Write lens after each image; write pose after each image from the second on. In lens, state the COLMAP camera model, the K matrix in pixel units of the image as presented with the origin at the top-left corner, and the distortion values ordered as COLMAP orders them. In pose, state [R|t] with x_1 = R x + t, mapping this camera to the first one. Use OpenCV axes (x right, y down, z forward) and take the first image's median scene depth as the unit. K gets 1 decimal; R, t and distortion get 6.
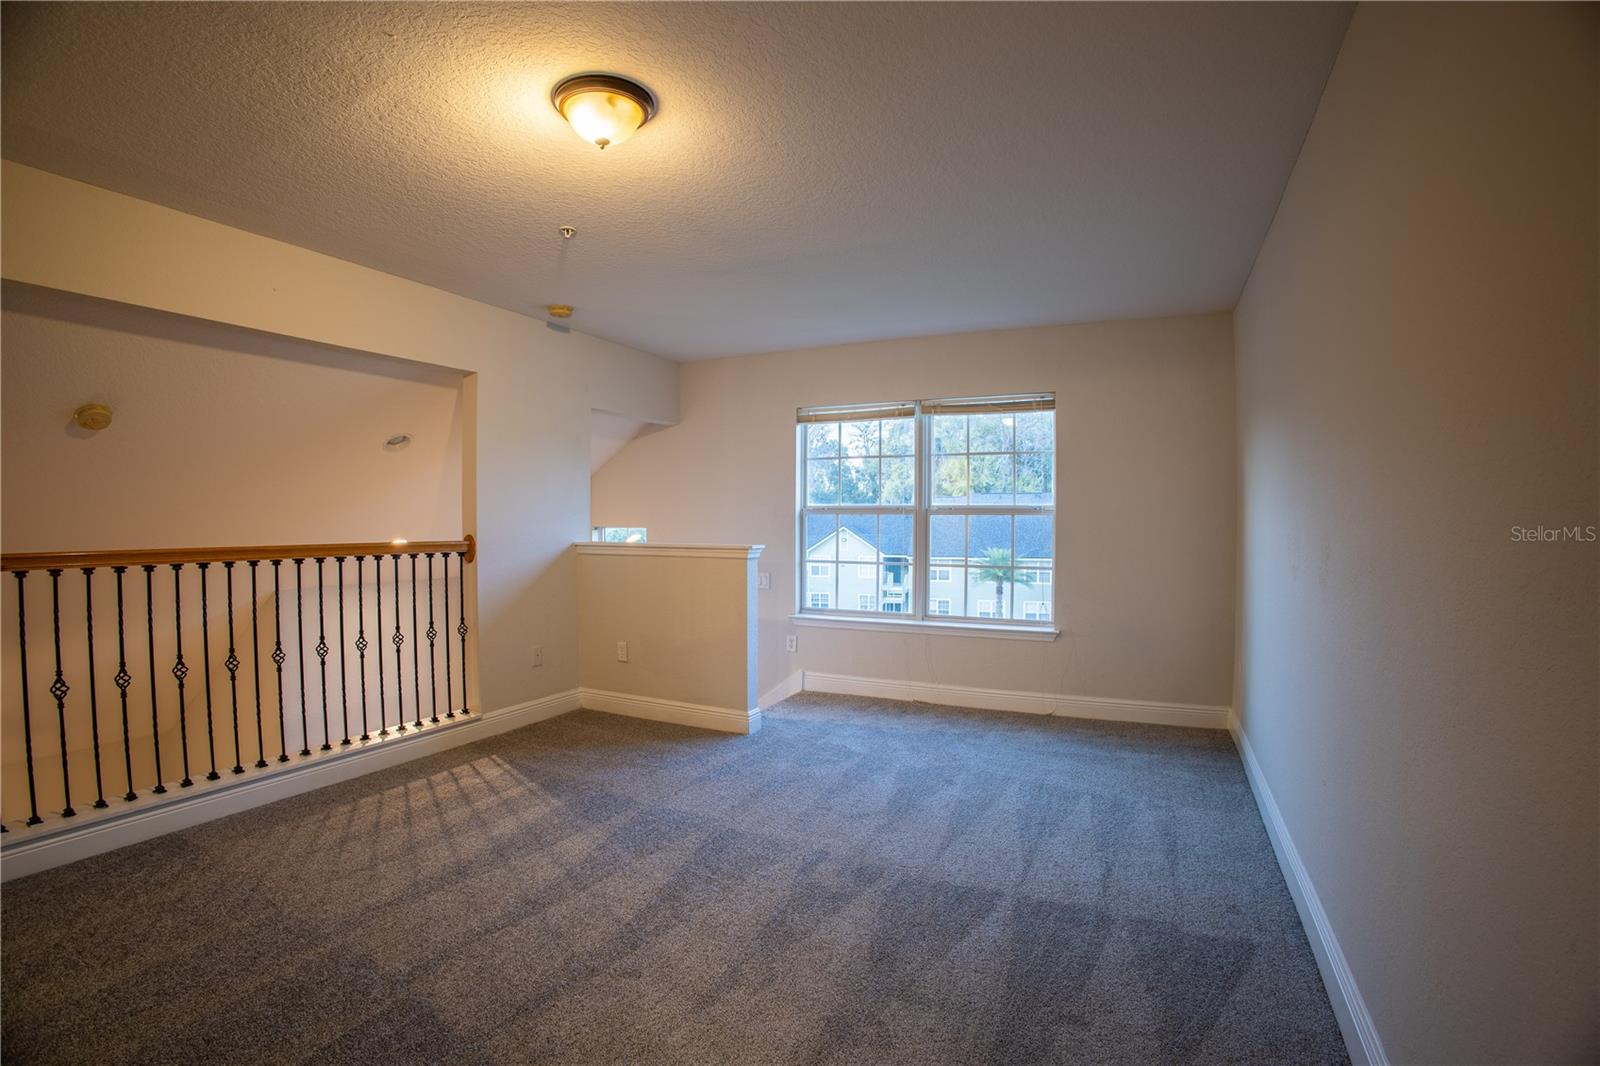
lens RADIAL K [[735.2, 0, 800.0], [0, 735.2, 533.0], [0, 0, 1]] dist [-0.154270, 0.041278]
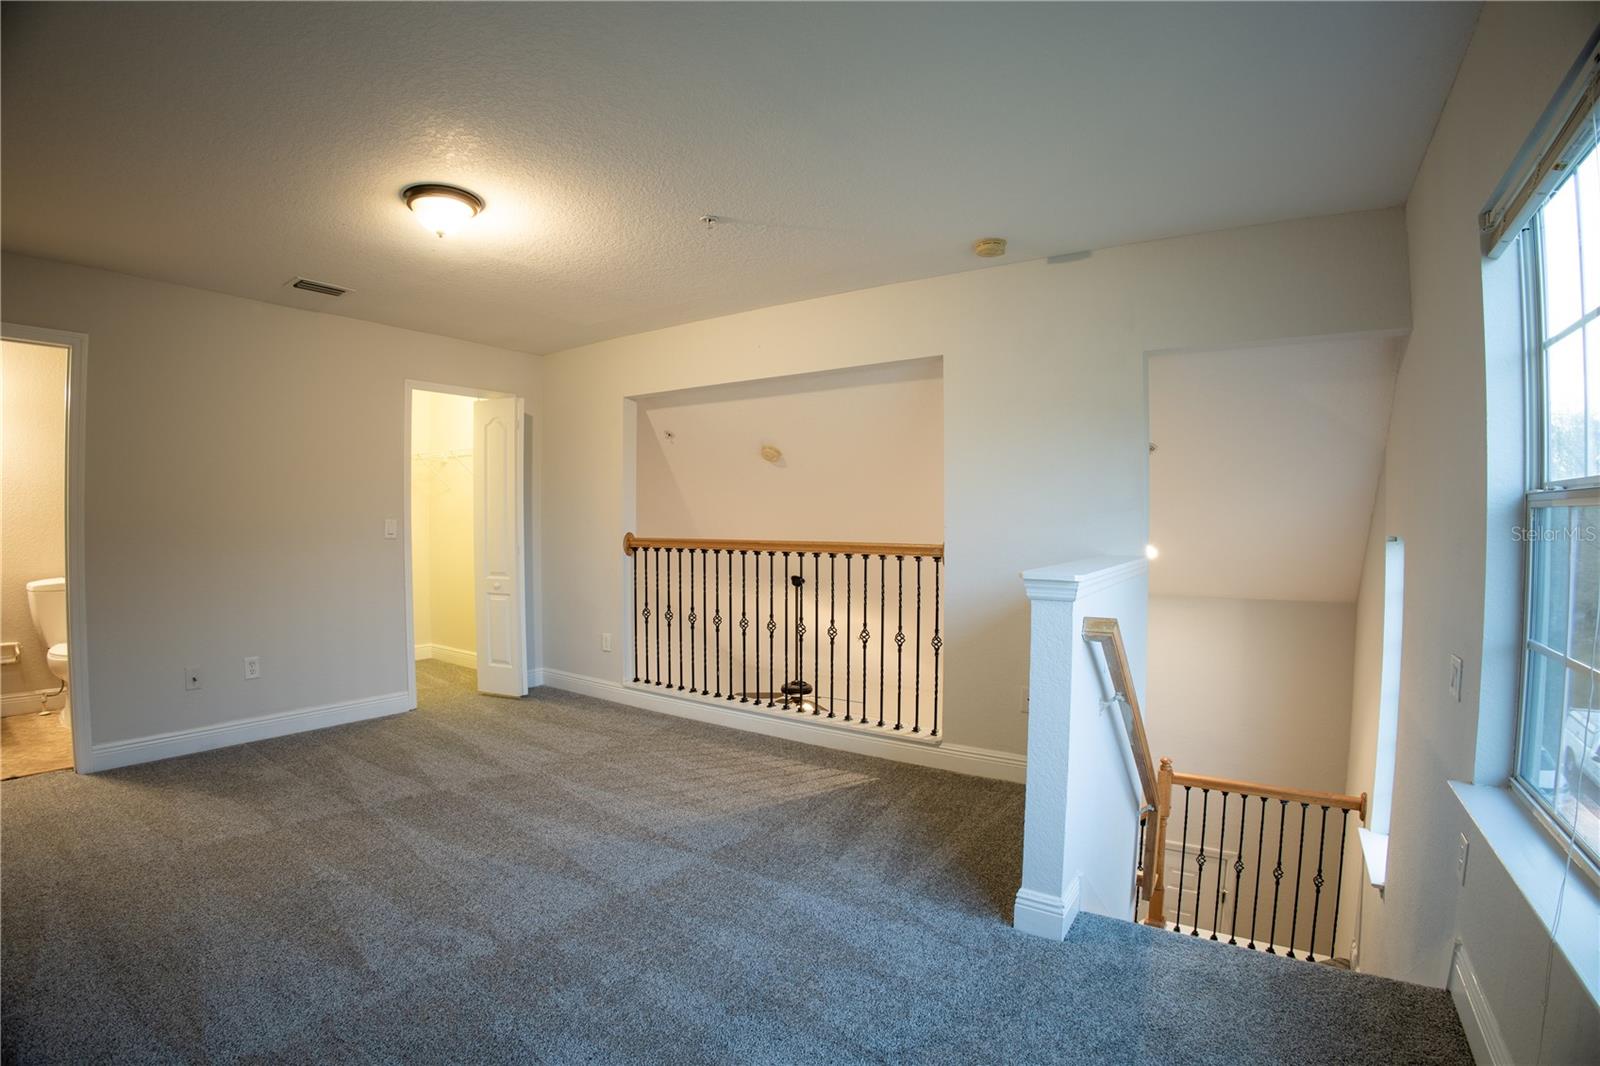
lens RADIAL K [[735.2, 0, 800.0], [0, 735.2, 533.0], [0, 0, 1]] dist [-0.154270, 0.041278]
pose [[-0.149332, 0.011840, -0.988716, 0.518351], [-0.018190, 0.999726, 0.014719, -0.015291], [0.988620, 0.020182, -0.149076, 1.070298]]
